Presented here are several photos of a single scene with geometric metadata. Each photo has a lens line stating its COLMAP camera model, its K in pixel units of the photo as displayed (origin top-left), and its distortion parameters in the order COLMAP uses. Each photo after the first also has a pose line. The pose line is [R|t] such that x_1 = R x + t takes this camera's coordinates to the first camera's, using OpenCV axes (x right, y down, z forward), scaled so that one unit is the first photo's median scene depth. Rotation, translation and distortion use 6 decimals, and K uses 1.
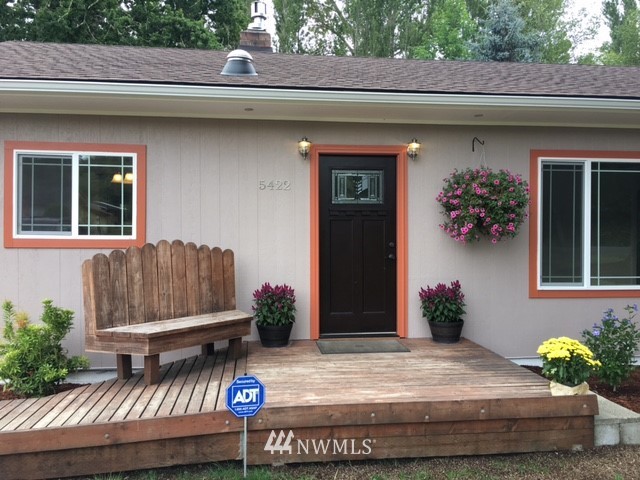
lens RADIAL K [[546.1, 0, 318.8], [0, 546.1, 238.1], [0, 0, 1]] dist [0.058011, -0.059565]
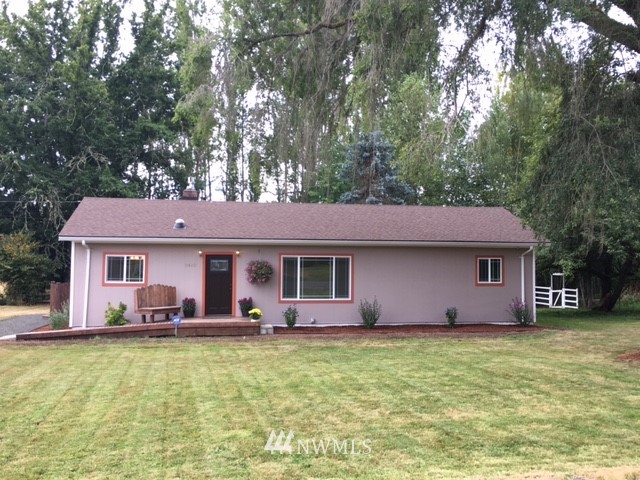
lens RADIAL K [[613.5, 0, 321.3], [0, 613.5, 241.5], [0, 0, 1]] dist [0.081998, 0.000000]
pose [[0.998567, 0.008037, 0.052910, 0.480754], [-0.005734, 0.999035, -0.043545, -0.087169], [-0.053209, 0.043179, 0.997649, -2.553041]]
